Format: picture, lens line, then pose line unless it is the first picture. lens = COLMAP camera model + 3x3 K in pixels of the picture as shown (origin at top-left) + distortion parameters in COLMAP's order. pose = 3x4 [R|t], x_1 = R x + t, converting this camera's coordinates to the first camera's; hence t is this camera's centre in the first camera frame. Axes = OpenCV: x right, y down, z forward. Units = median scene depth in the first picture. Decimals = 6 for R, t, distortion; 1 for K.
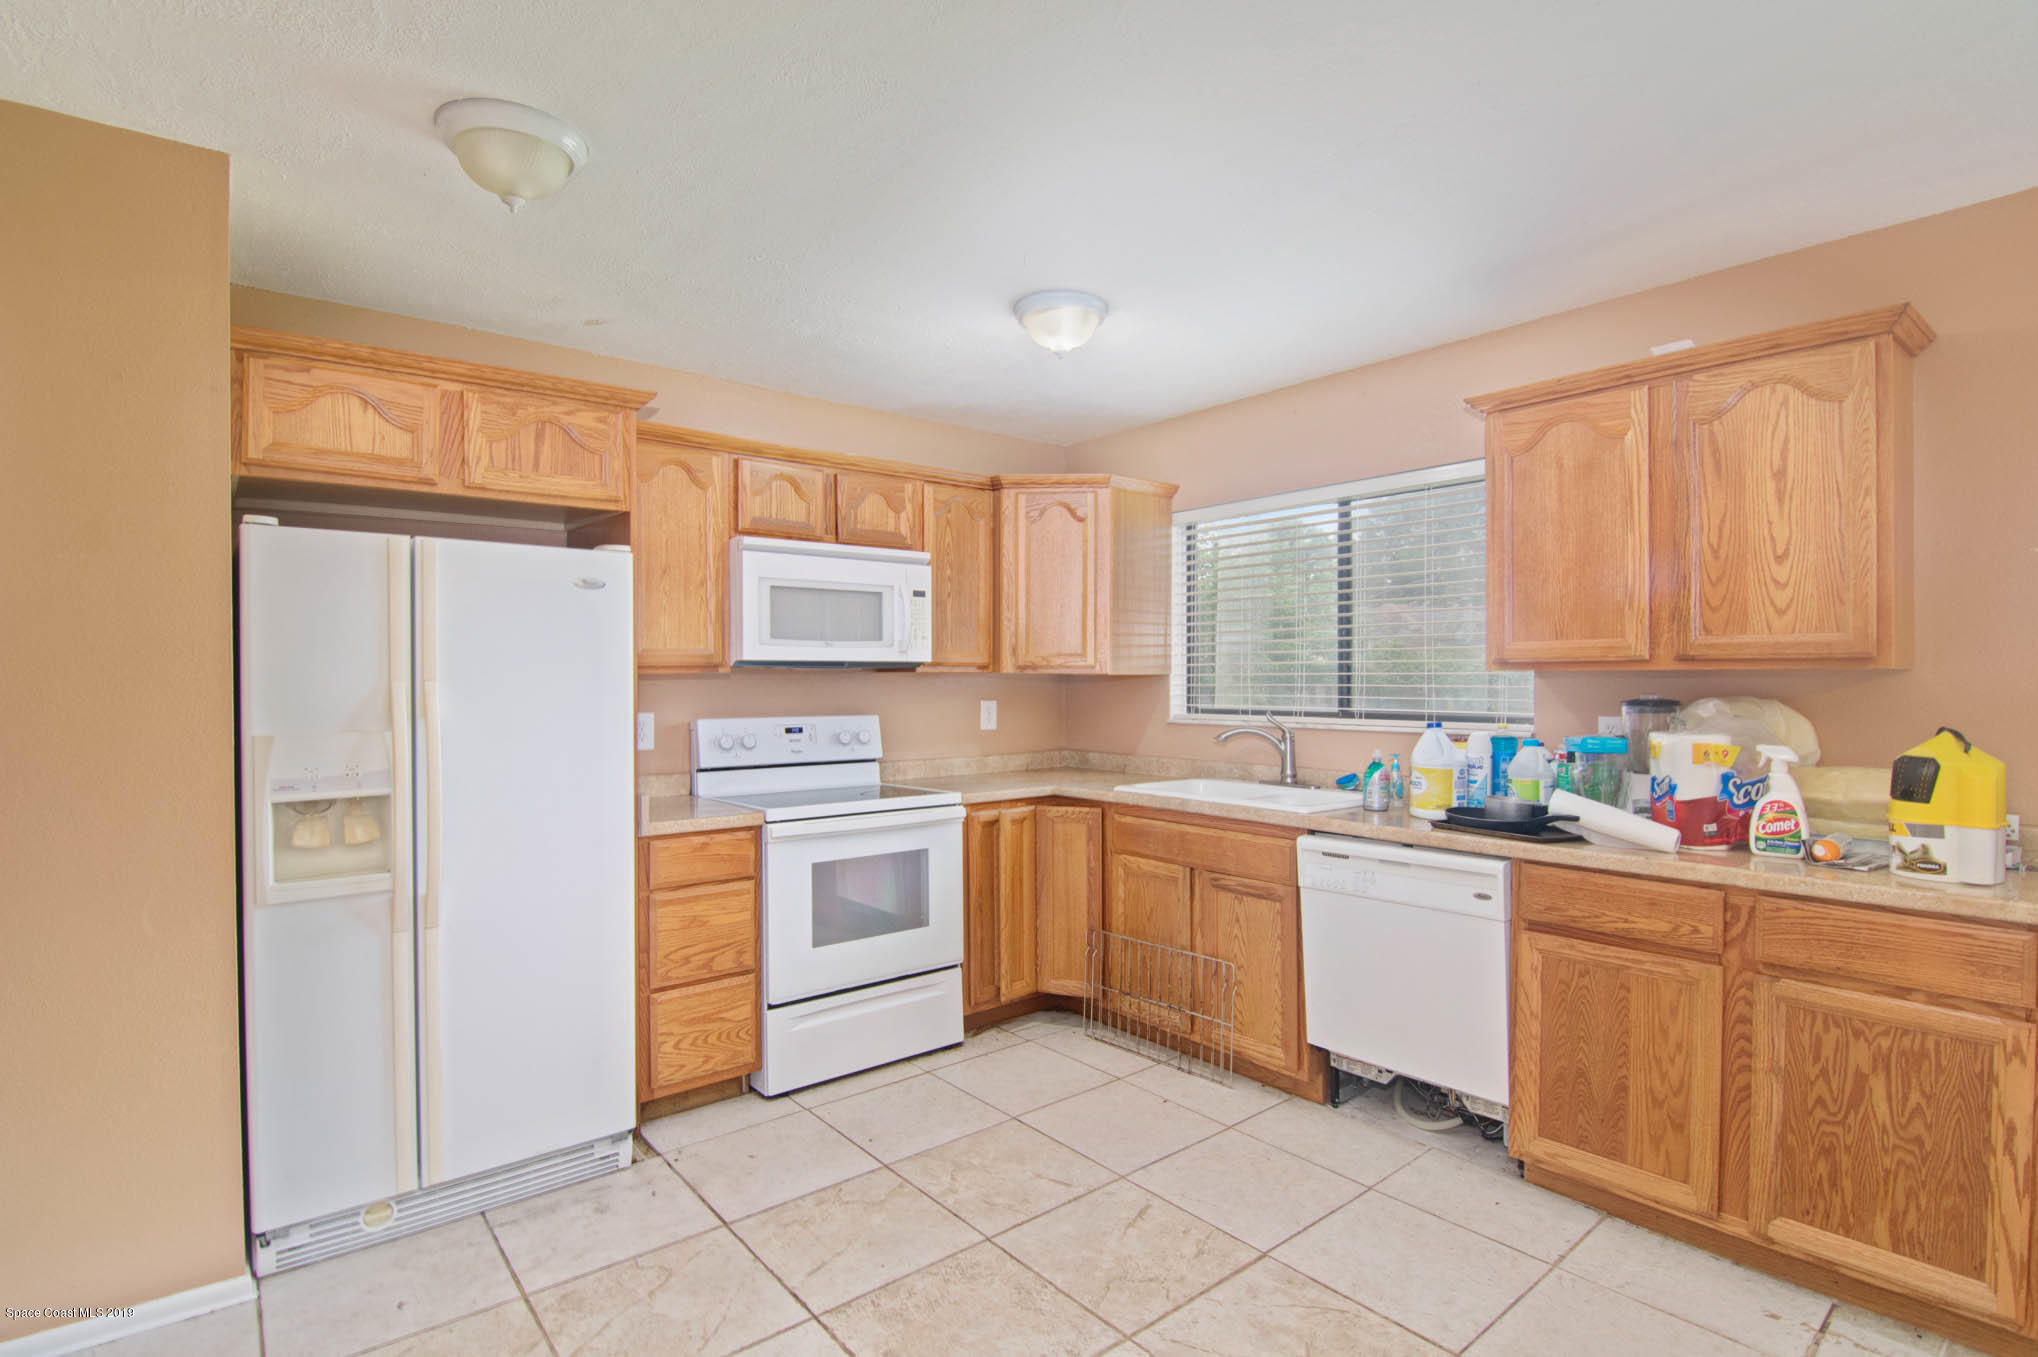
lens RADIAL K [[1007.5, 0, 999.9], [0, 1007.5, 677.9], [0, 0, 1]] dist [-0.009067, -0.003384]
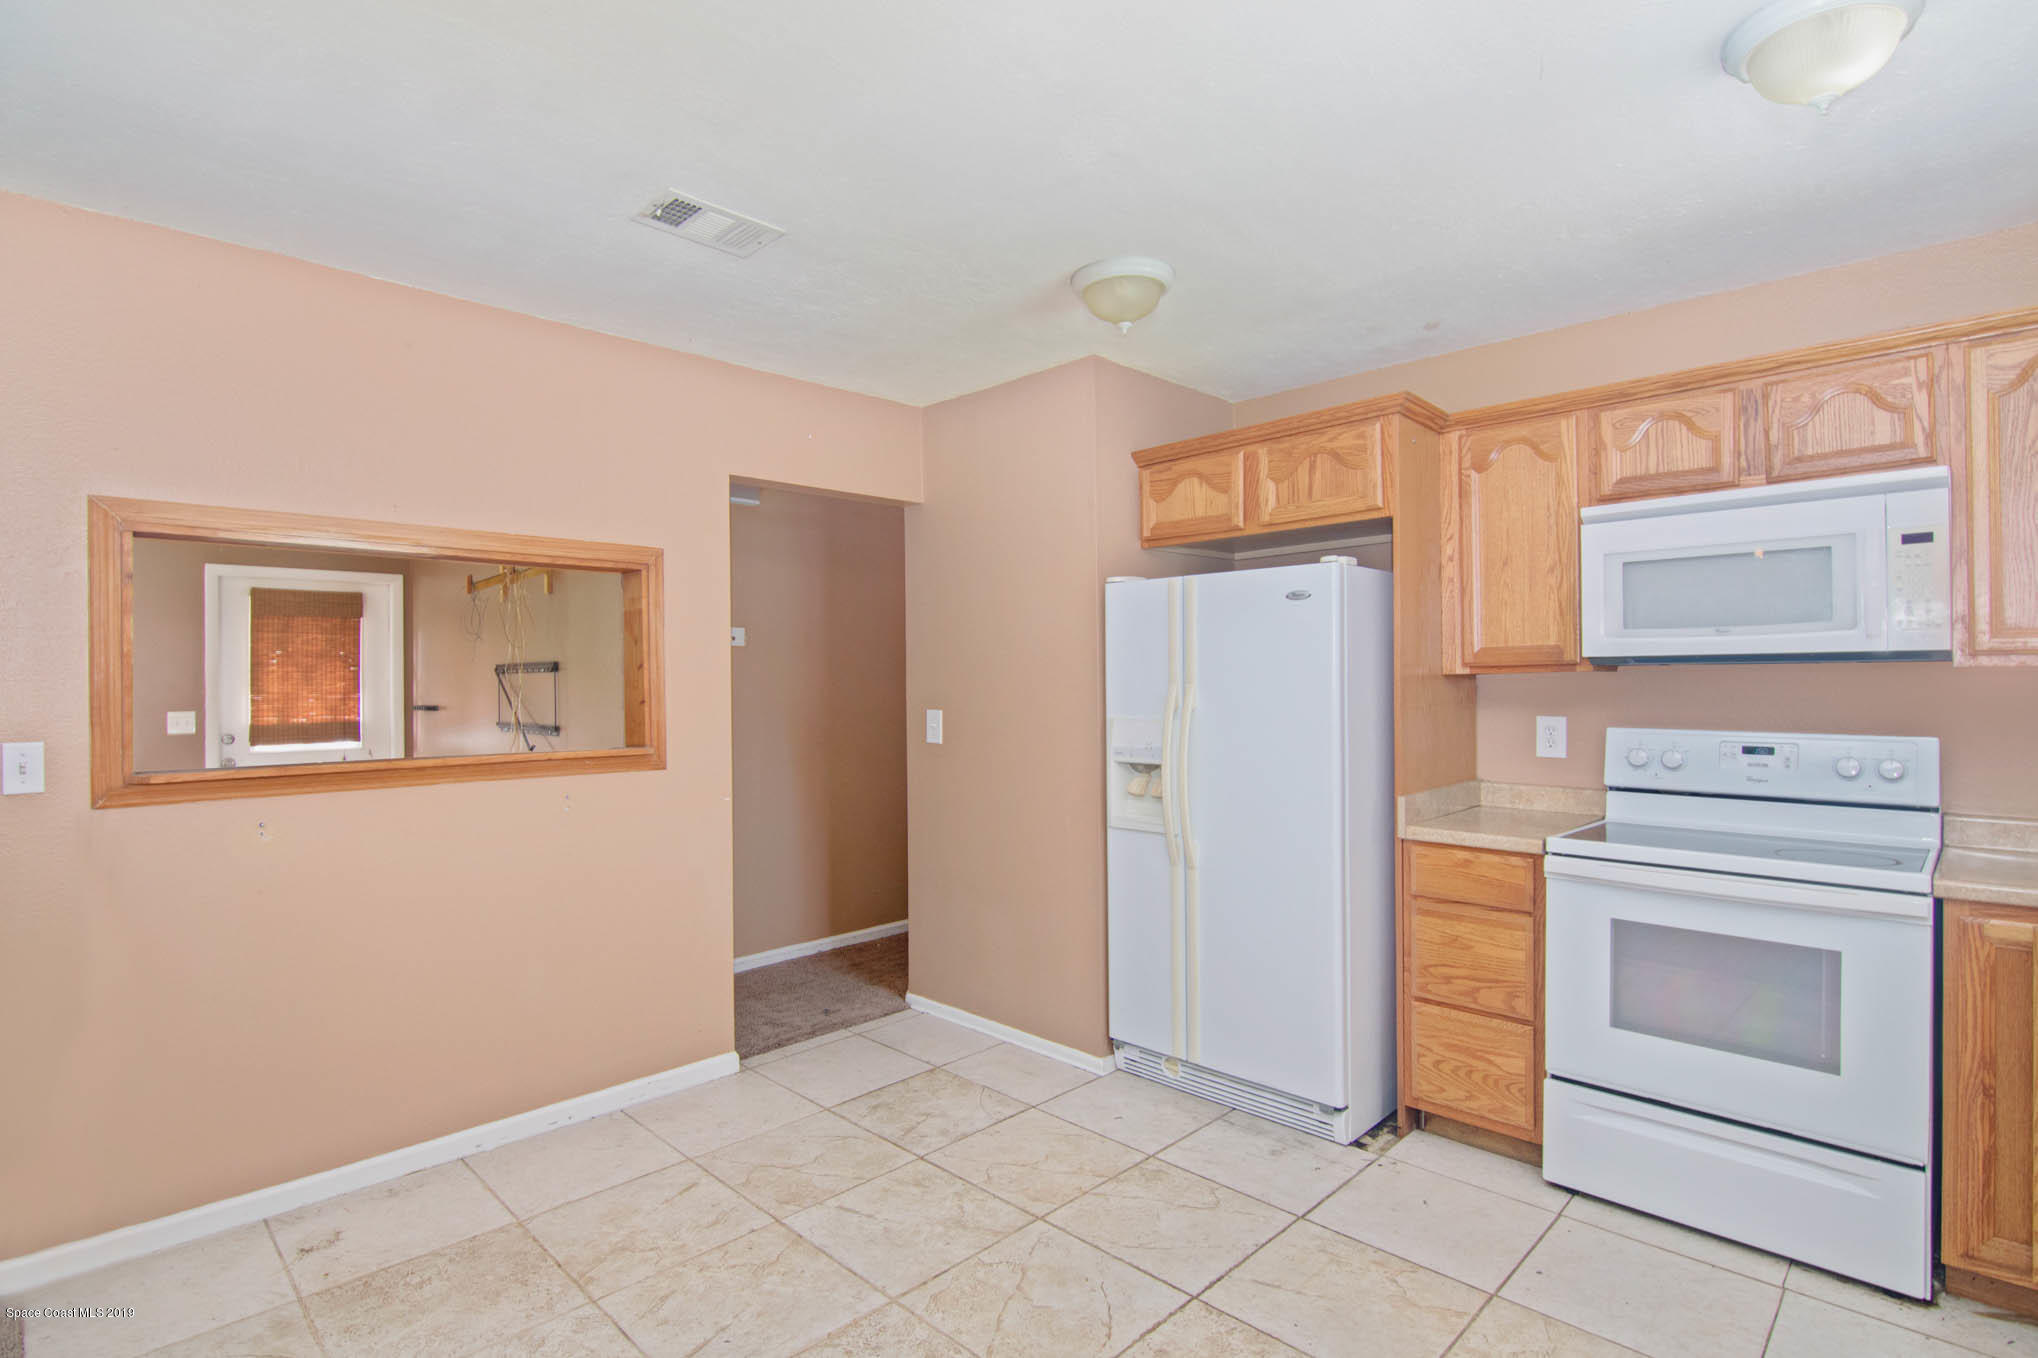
lens RADIAL K [[1007.5, 0, 1004.3], [0, 1007.5, 683.1], [0, 0, 1]] dist [-0.009067, -0.003384]
pose [[0.087595, 0.003445, -0.996150, 0.562966], [0.007667, 0.999962, 0.004132, -0.003965], [0.996127, -0.007999, 0.087565, 0.484224]]
